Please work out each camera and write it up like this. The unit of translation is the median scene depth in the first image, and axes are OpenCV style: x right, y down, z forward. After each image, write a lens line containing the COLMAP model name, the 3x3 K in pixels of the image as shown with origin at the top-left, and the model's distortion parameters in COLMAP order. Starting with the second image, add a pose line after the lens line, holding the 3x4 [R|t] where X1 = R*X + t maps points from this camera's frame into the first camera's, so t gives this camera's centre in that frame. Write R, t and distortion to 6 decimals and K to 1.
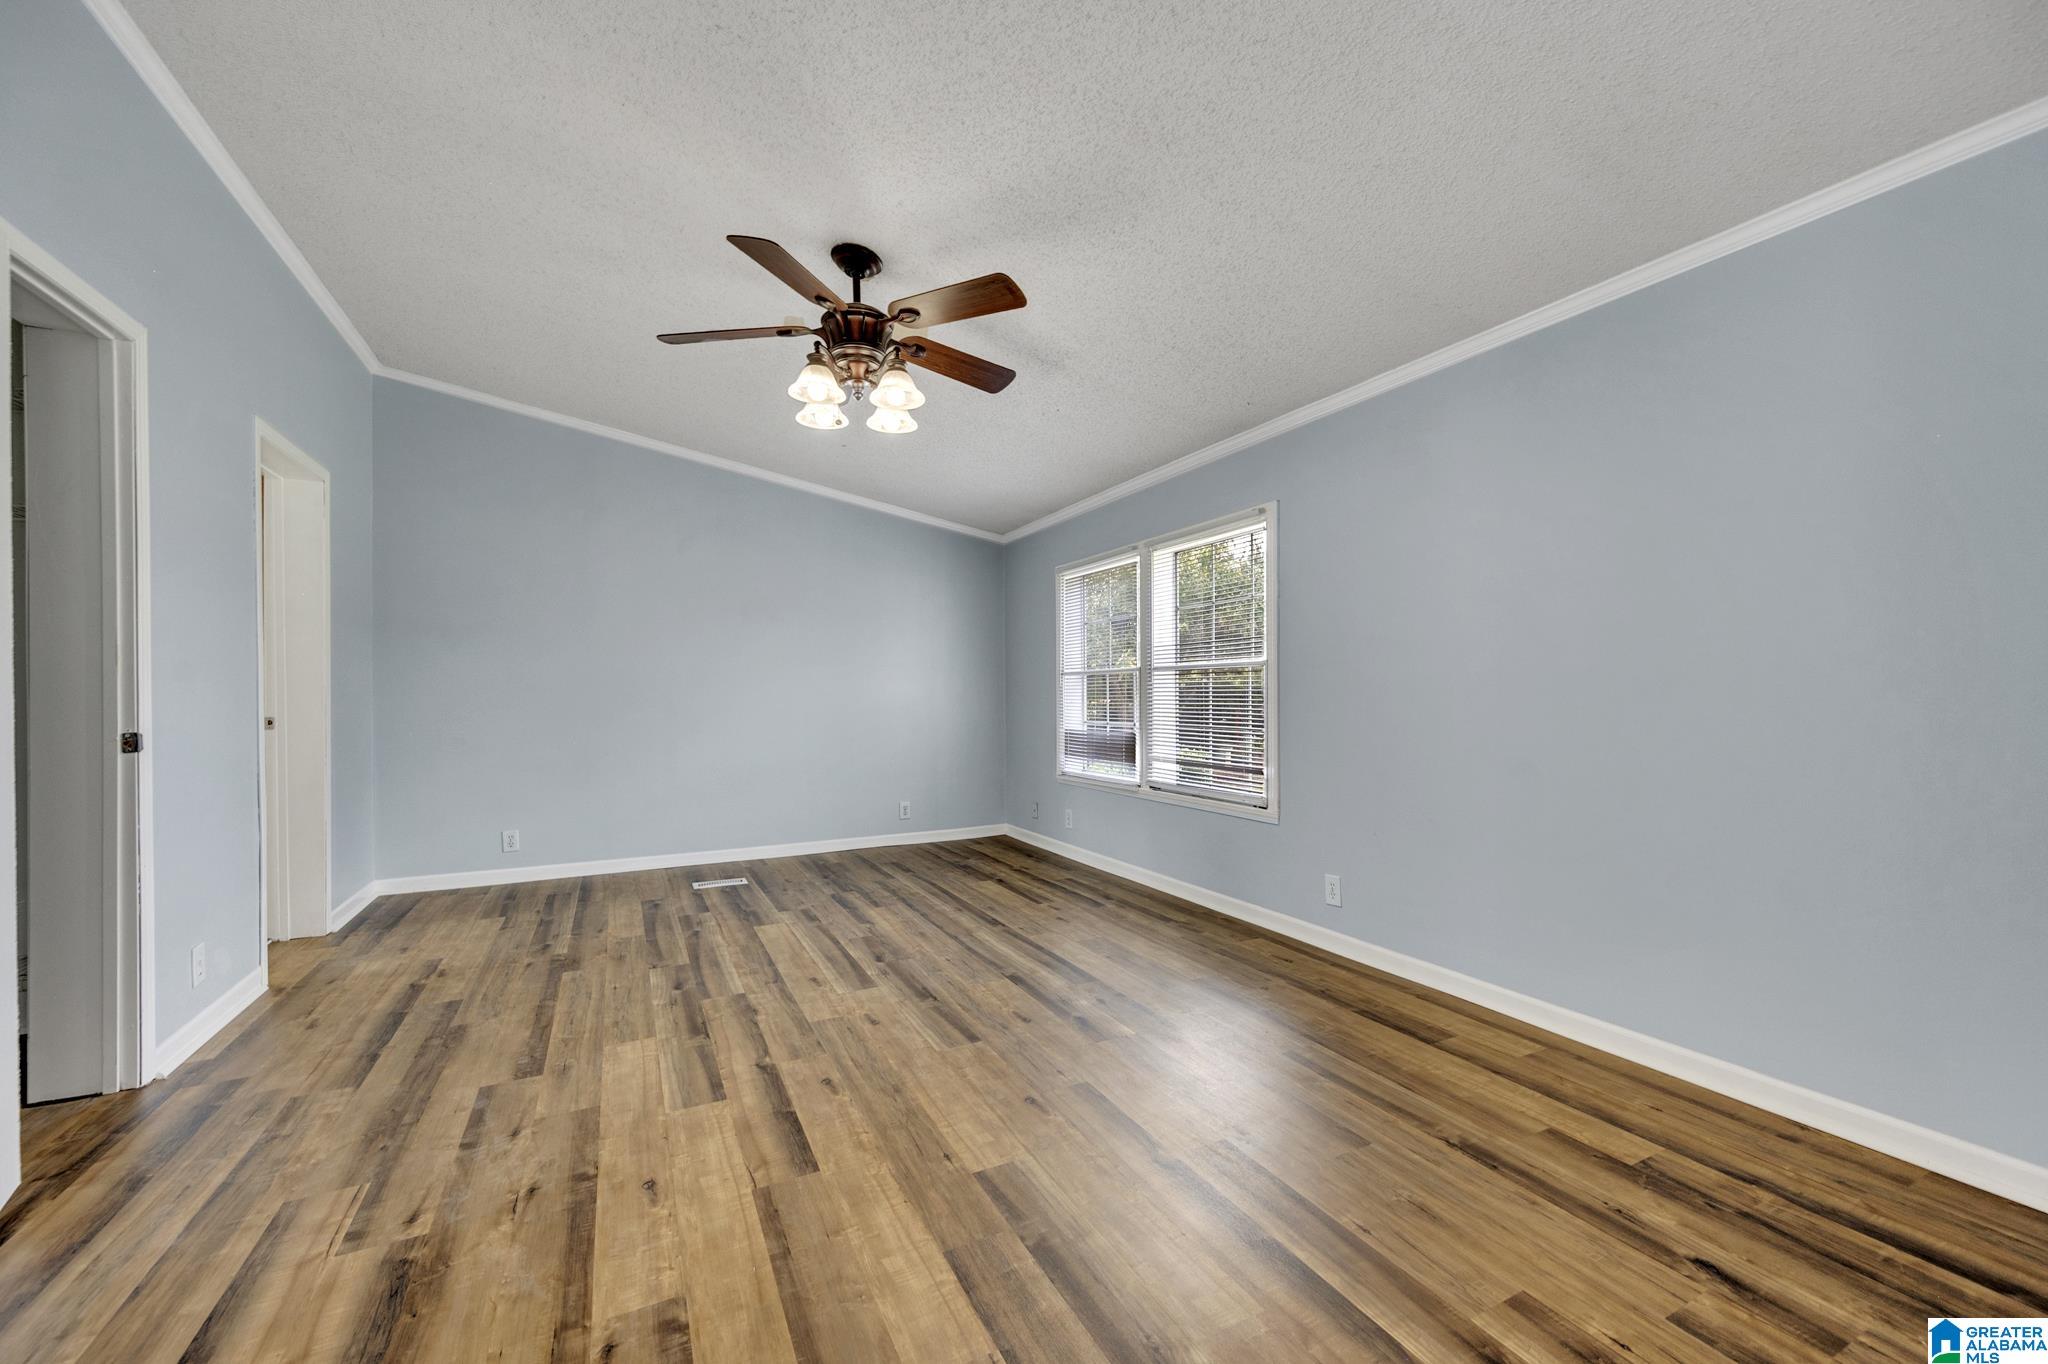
lens RADIAL K [[804.0, 0, 1025.5], [0, 804.0, 690.1], [0, 0, 1]] dist [0.000208, -0.000441]
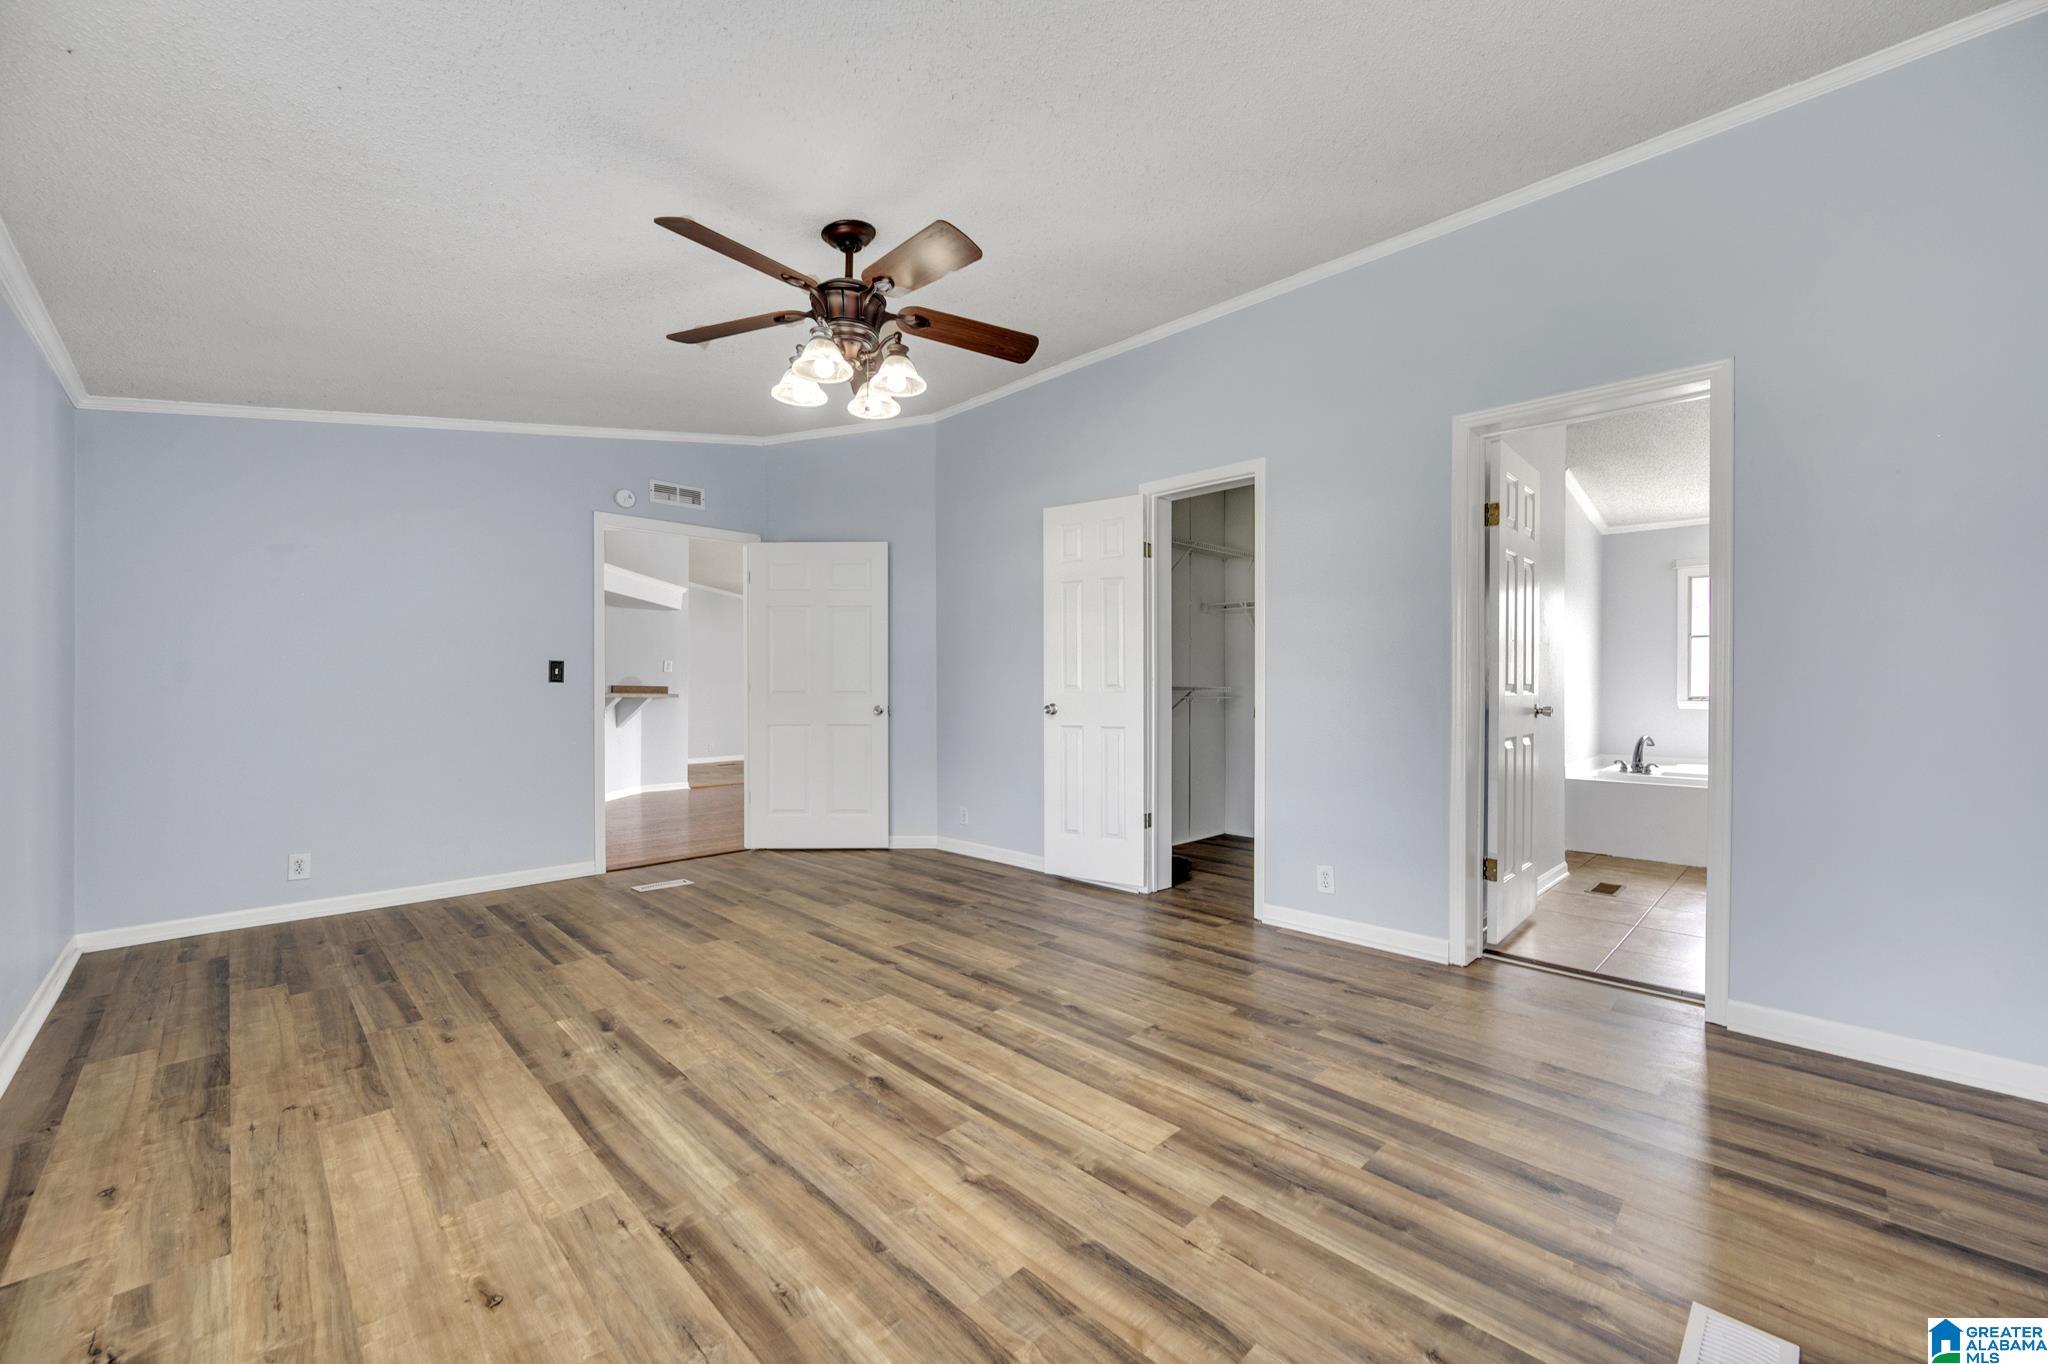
lens RADIAL K [[804.0, 0, 1025.5], [0, 804.0, 690.1], [0, 0, 1]] dist [0.000208, -0.000441]
pose [[-0.951165, 0.009791, -0.308528, -0.106827], [0.008224, 0.999946, 0.006377, 0.003164], [0.308574, 0.003529, -0.951194, 1.924762]]
